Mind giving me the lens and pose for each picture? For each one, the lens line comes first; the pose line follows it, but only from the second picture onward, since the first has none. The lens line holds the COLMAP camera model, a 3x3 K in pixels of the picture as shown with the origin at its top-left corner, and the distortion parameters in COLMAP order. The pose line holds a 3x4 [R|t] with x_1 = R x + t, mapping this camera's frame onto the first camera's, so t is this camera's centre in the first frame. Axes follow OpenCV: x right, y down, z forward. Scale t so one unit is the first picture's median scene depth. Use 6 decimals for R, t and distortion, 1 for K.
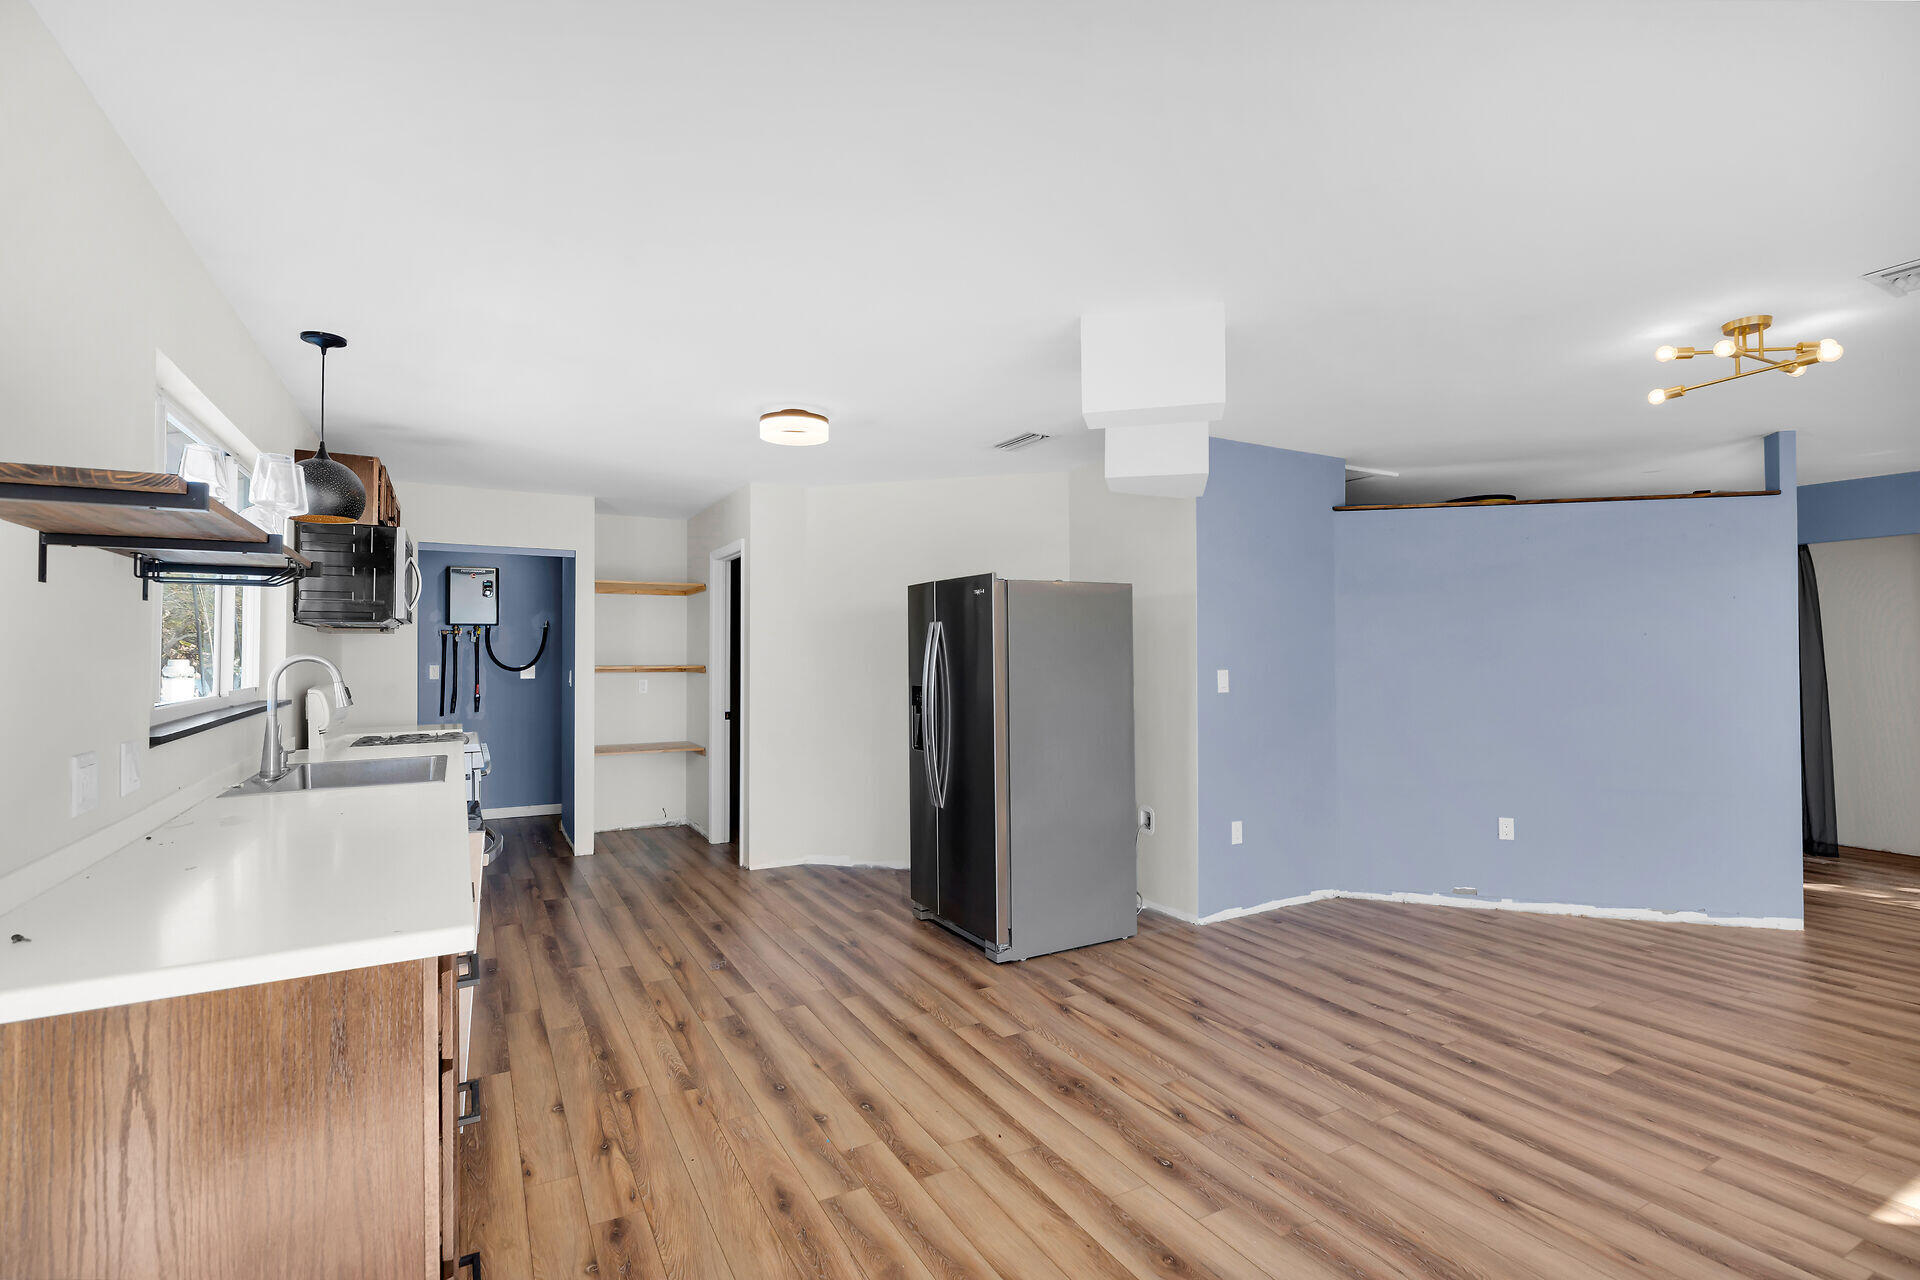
lens RADIAL K [[880.5, 0, 965.4], [0, 880.5, 645.6], [0, 0, 1]] dist [0.003880, 0.001349]
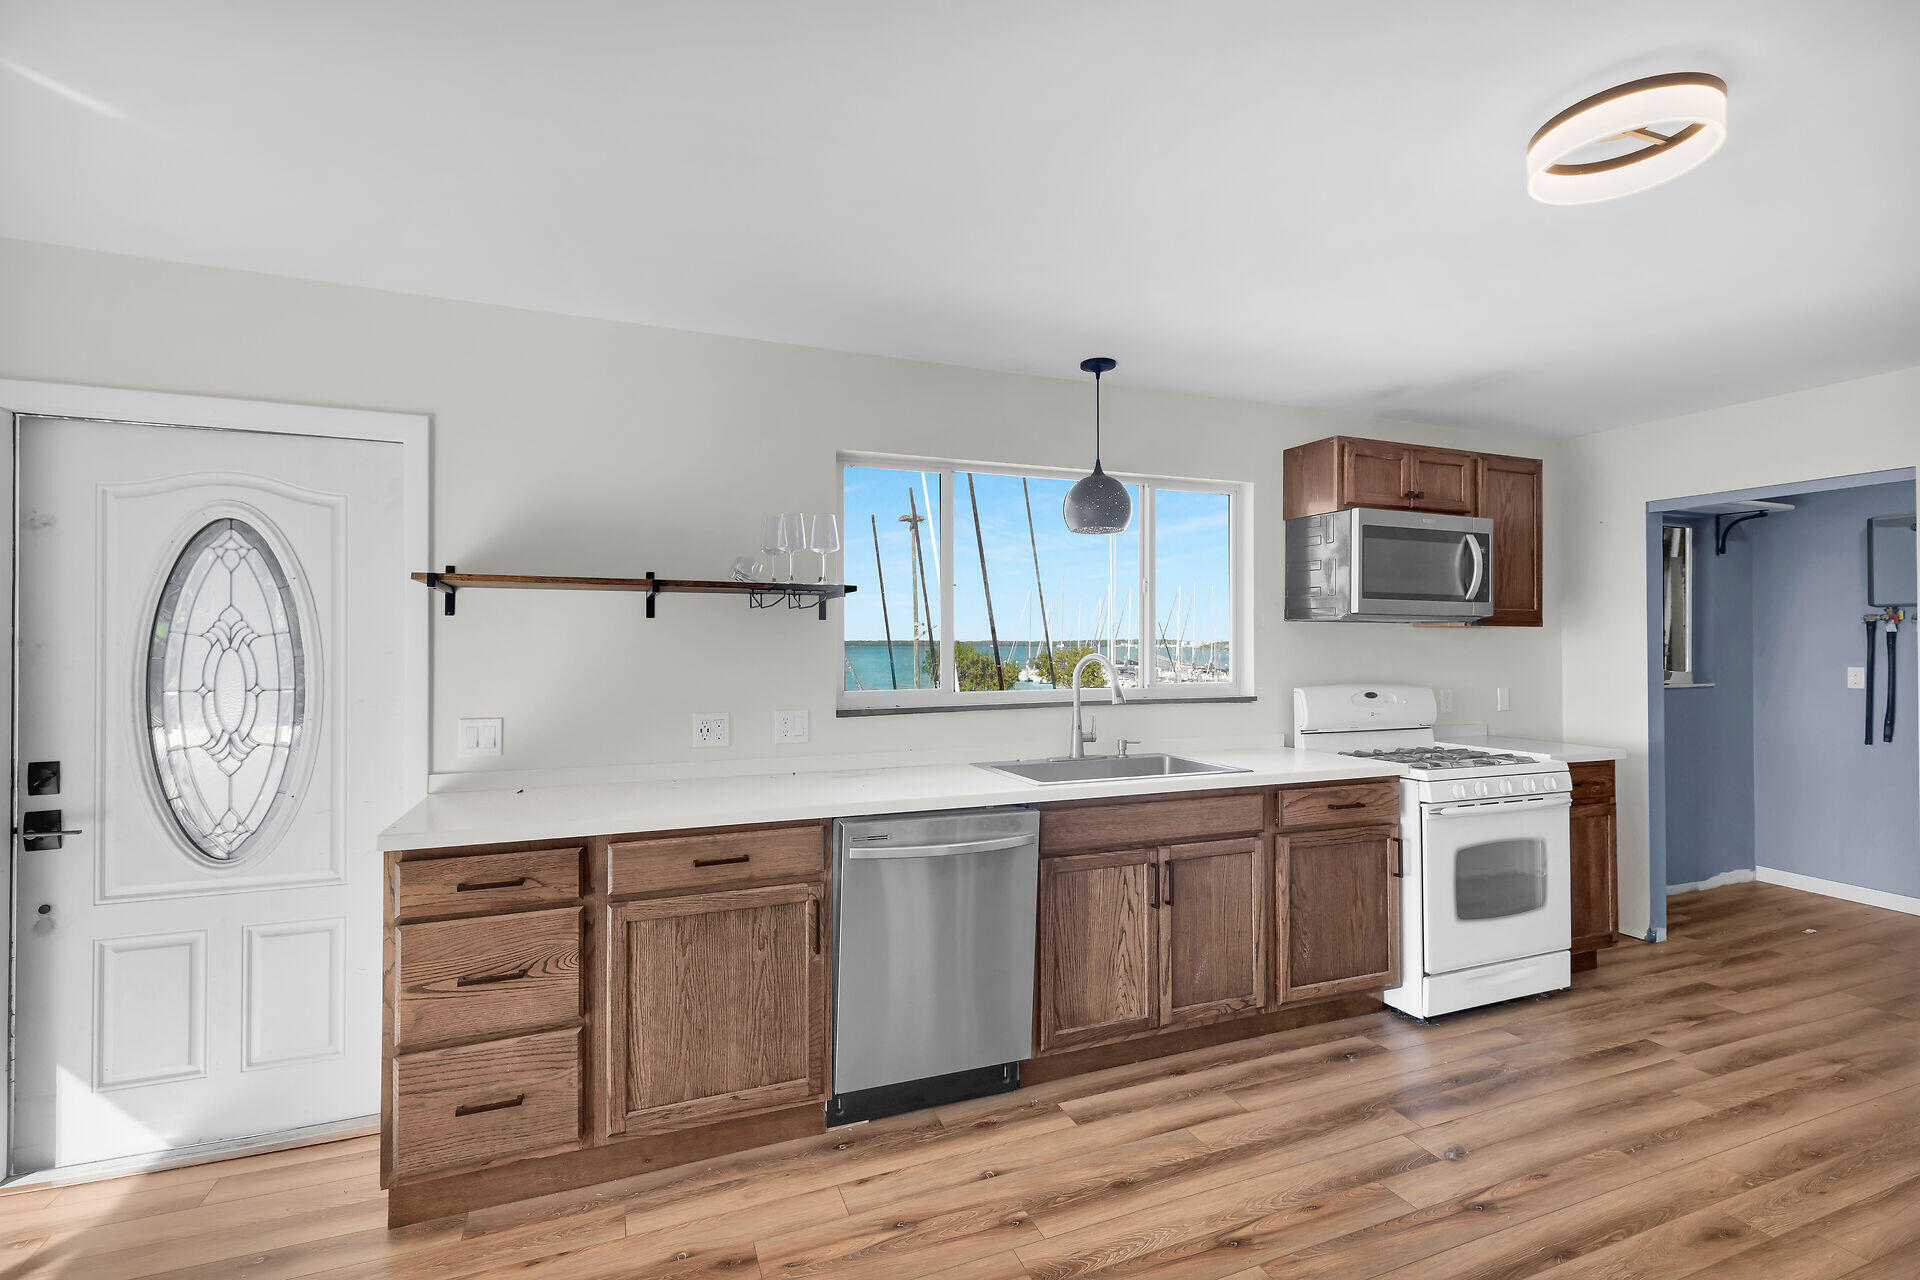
lens RADIAL K [[880.5, 0, 969.5], [0, 880.5, 633.6], [0, 0, 1]] dist [0.003880, 0.001349]
pose [[-0.129952, -0.004759, -0.991509, 0.338896], [0.007501, 0.999955, -0.005782, -0.009320], [0.991492, -0.008188, -0.129911, 0.890504]]
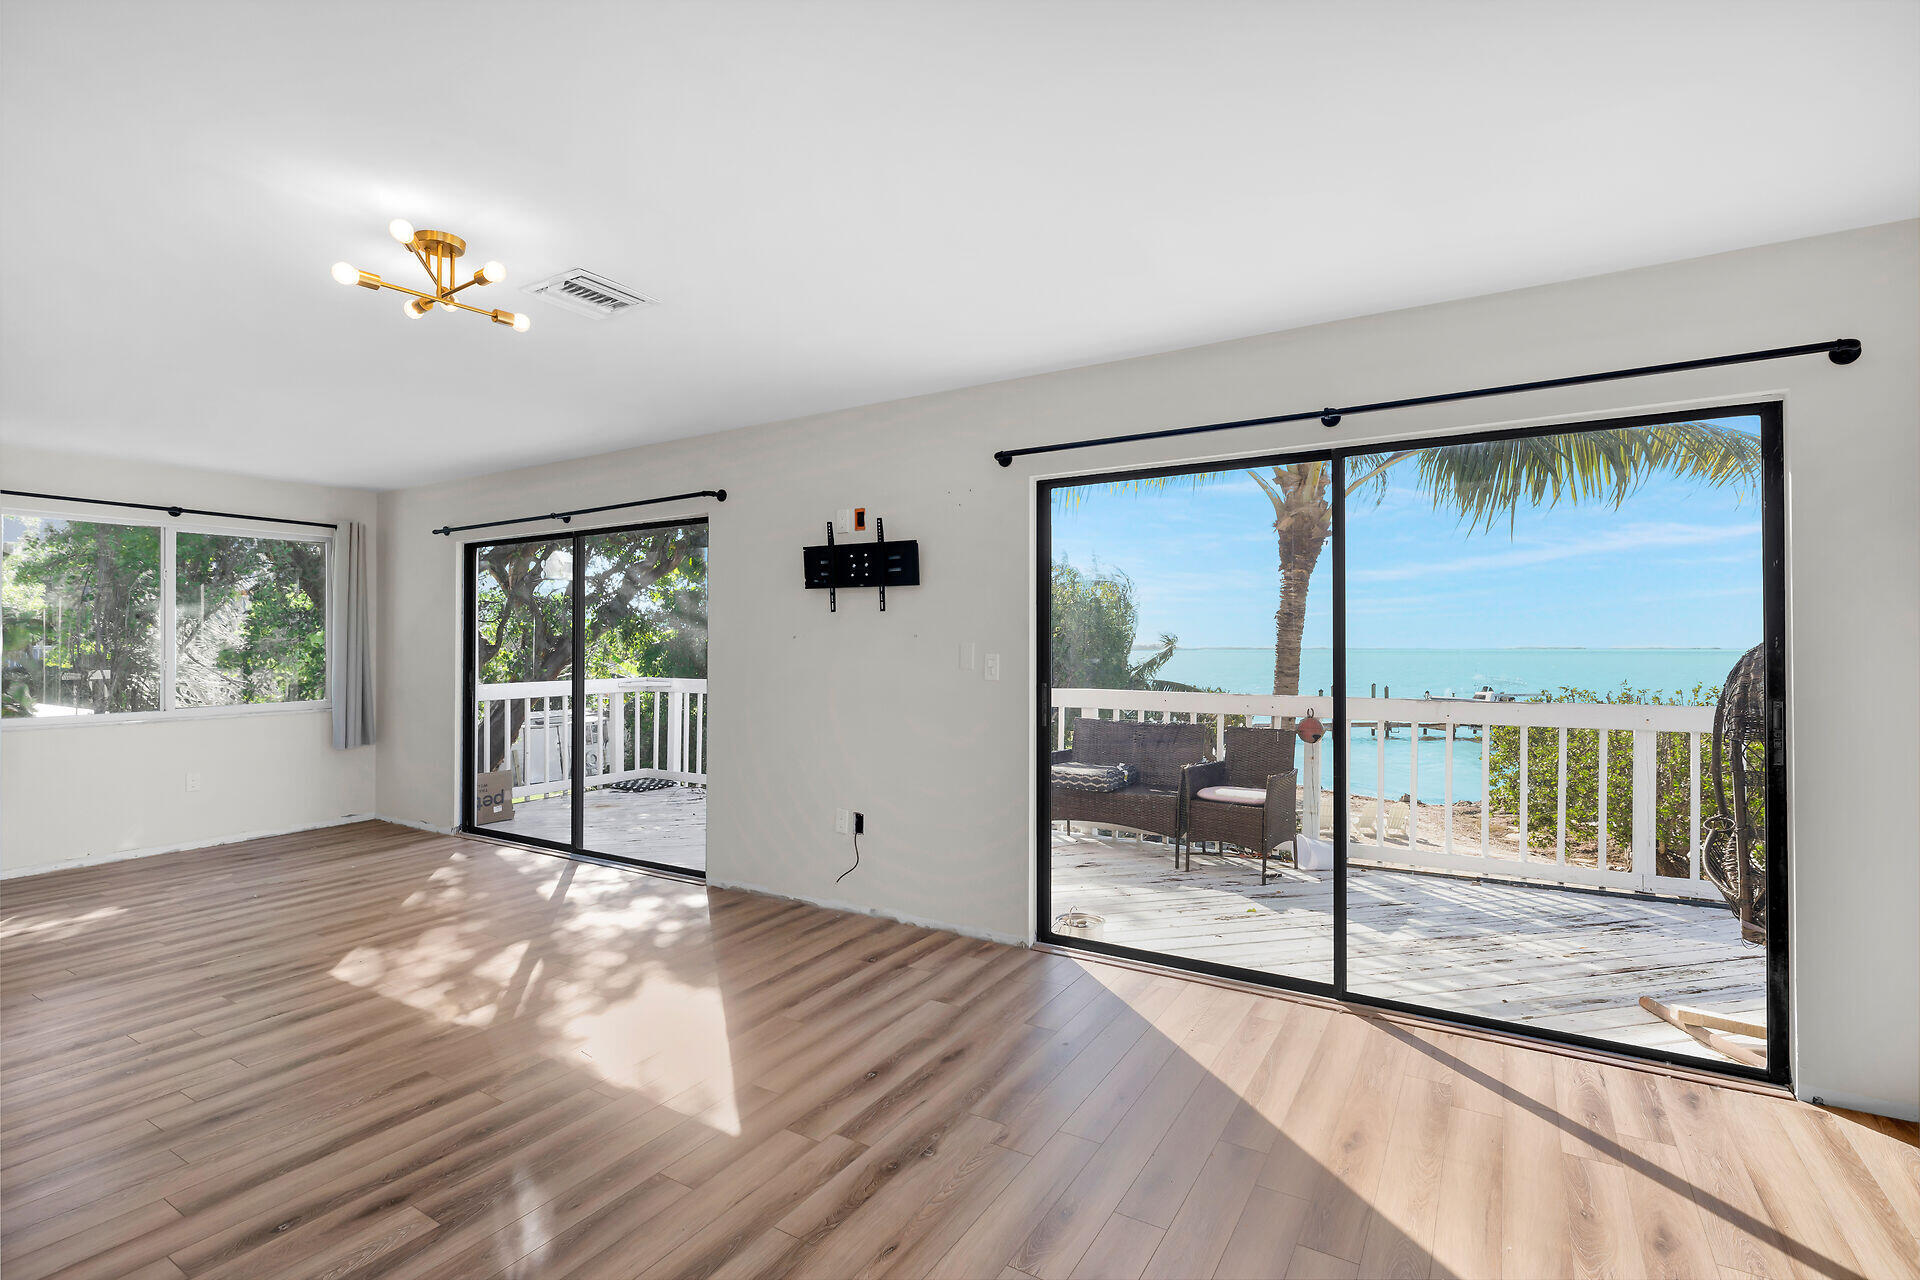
lens RADIAL K [[911.4, 0, 958.2], [0, 911.4, 641.0], [0, 0, 1]] dist [-0.005239, 0.000723]
pose [[-0.488933, 0.010768, 0.872255, -0.098561], [-0.006914, 0.999845, -0.016218, 0.026818], [-0.872294, -0.013960, -0.488782, 0.887217]]
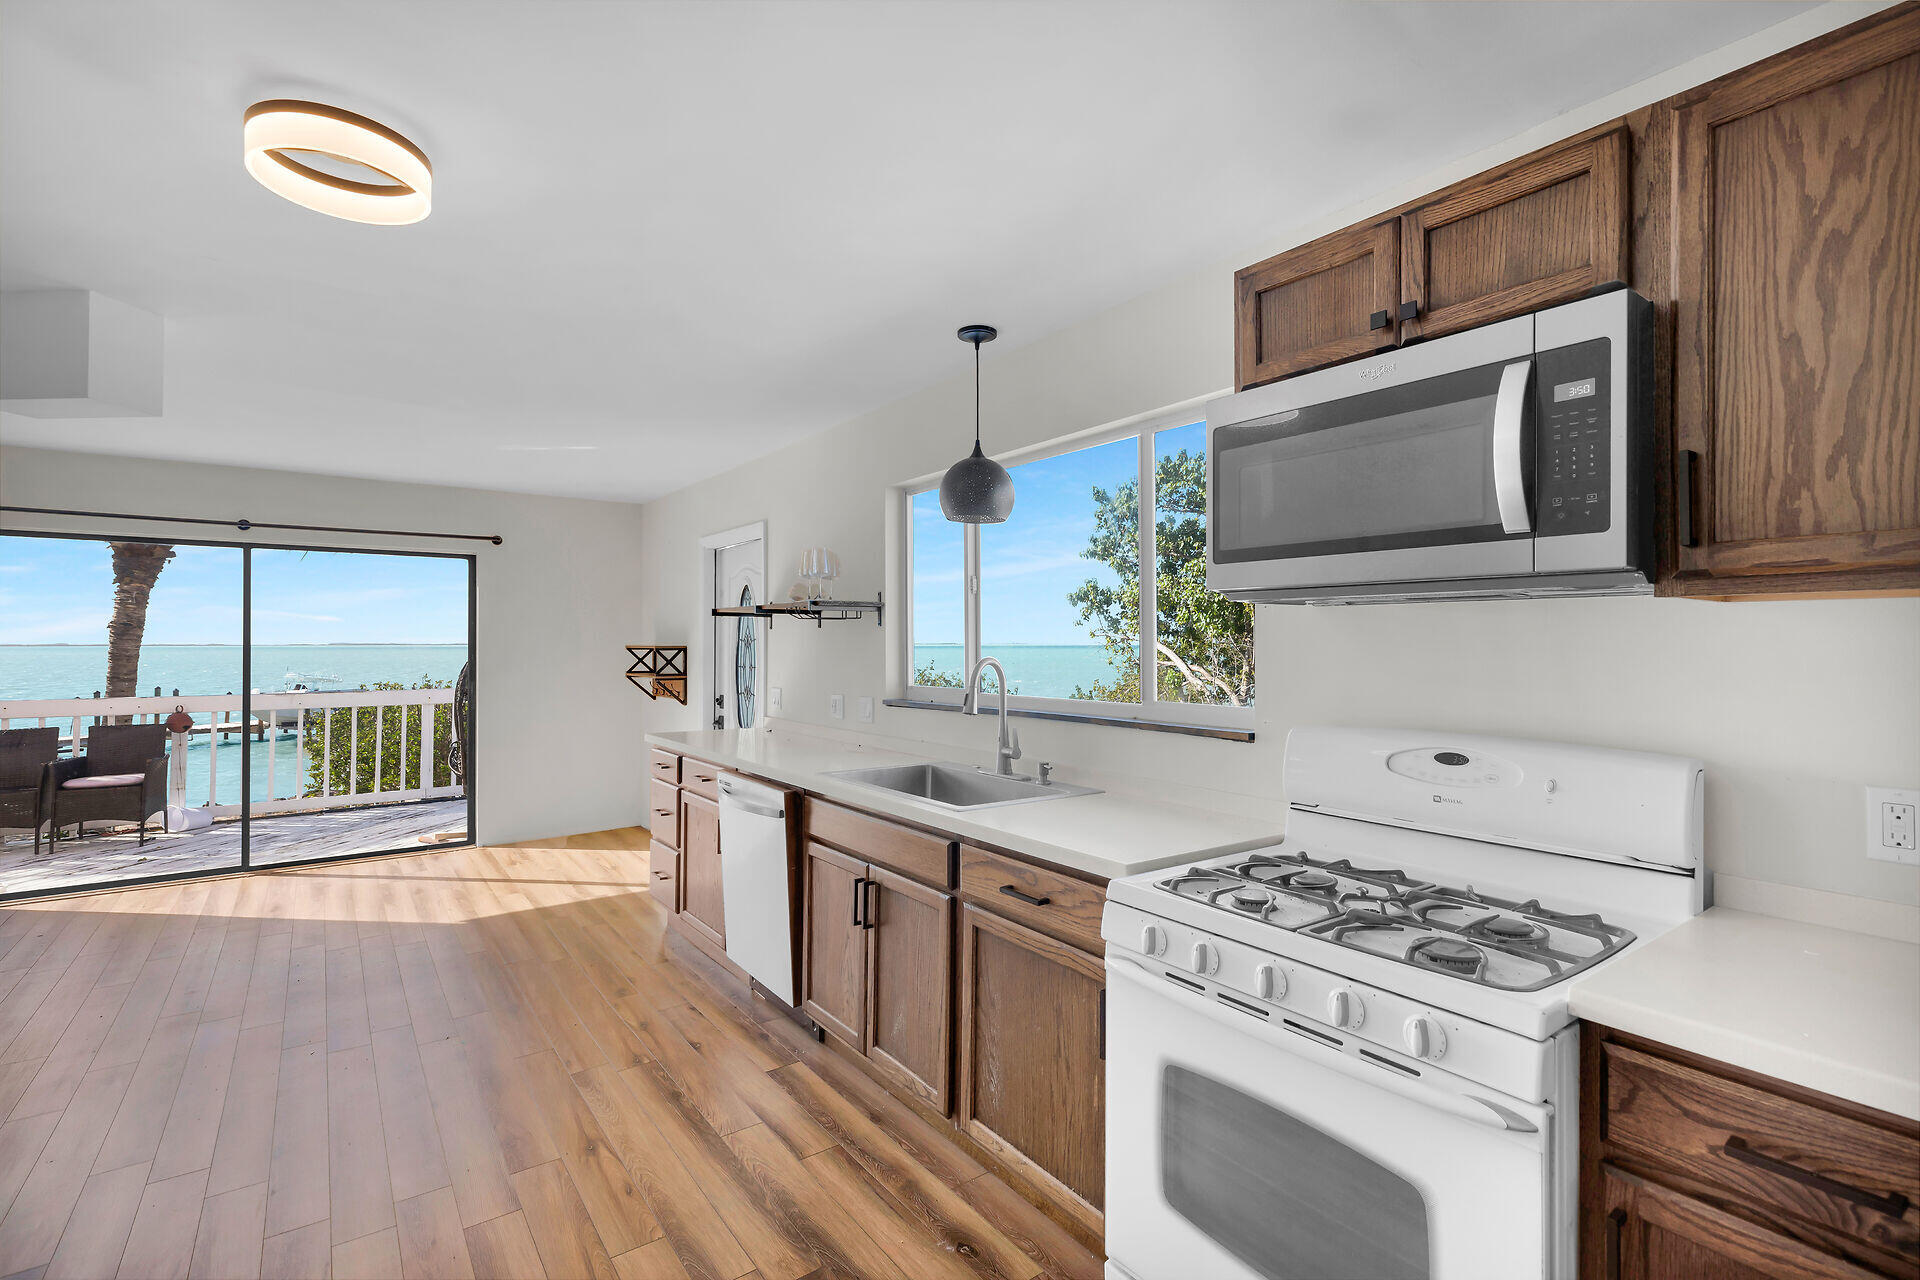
lens RADIAL K [[880.5, 0, 960.5], [0, 880.5, 638.8], [0, 0, 1]] dist [0.003880, 0.001349]
pose [[-0.993889, 0.003702, -0.110325, -0.554684], [0.005476, 0.999861, -0.015776, 0.004133], [0.110251, -0.016283, -0.993770, 1.791568]]
